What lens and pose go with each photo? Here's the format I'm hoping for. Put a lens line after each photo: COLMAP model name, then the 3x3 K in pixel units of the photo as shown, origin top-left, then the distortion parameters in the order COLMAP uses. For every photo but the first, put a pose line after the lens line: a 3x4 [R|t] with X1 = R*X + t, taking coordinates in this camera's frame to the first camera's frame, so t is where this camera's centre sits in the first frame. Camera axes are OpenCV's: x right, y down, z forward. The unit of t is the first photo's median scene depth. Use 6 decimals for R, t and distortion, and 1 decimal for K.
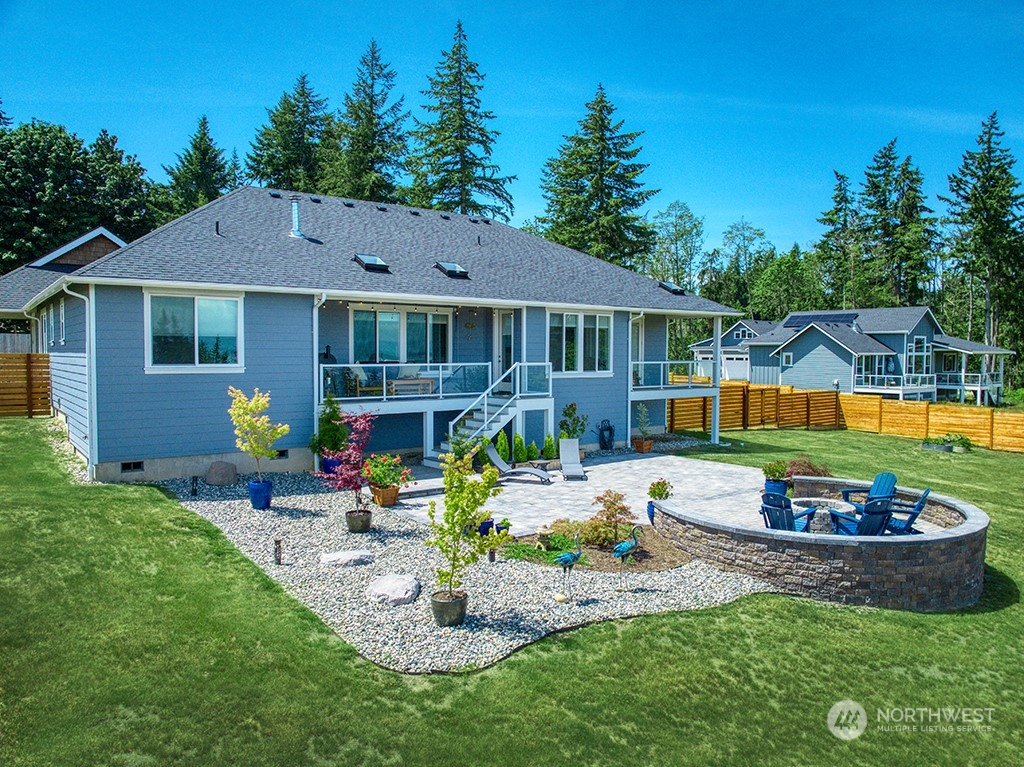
lens RADIAL K [[726.5, 0, 512.0], [0, 726.5, 383.5], [0, 0, 1]] dist [-0.042700, -0.008559]
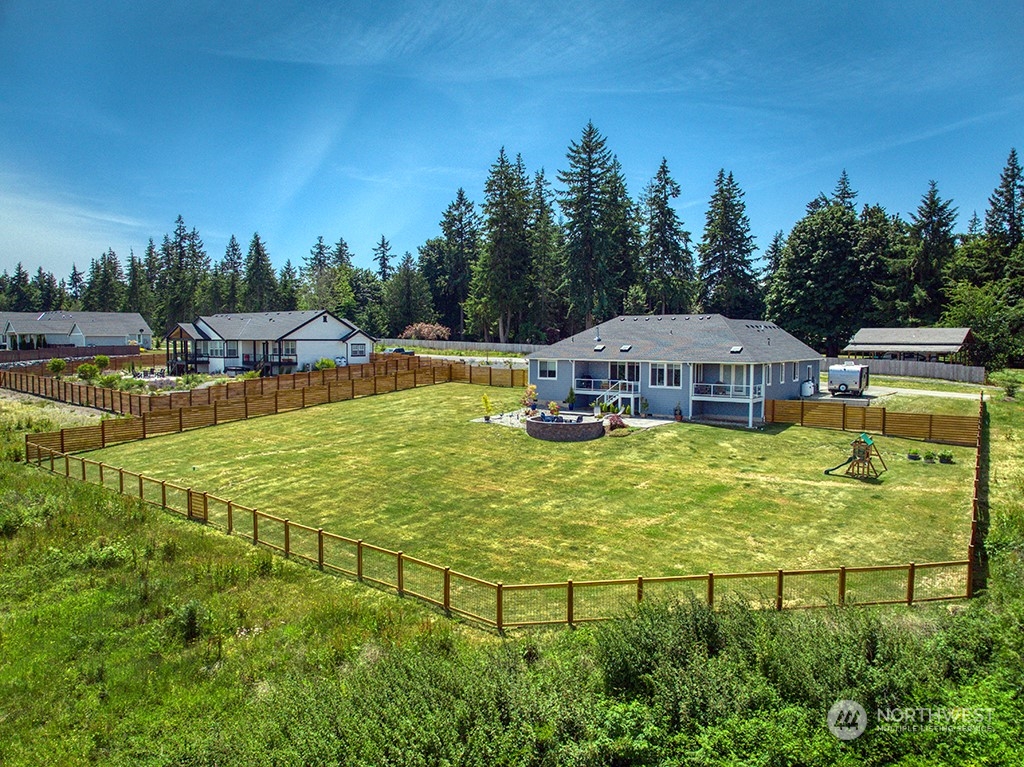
lens RADIAL K [[726.5, 0, 512.0], [0, 726.5, 383.5], [0, 0, 1]] dist [-0.042700, -0.008559]
pose [[0.258461, 0.058008, -0.964278, 2.410244], [-0.045950, 0.997804, 0.047709, -0.122136], [0.964928, 0.031977, 0.260559, -0.189829]]
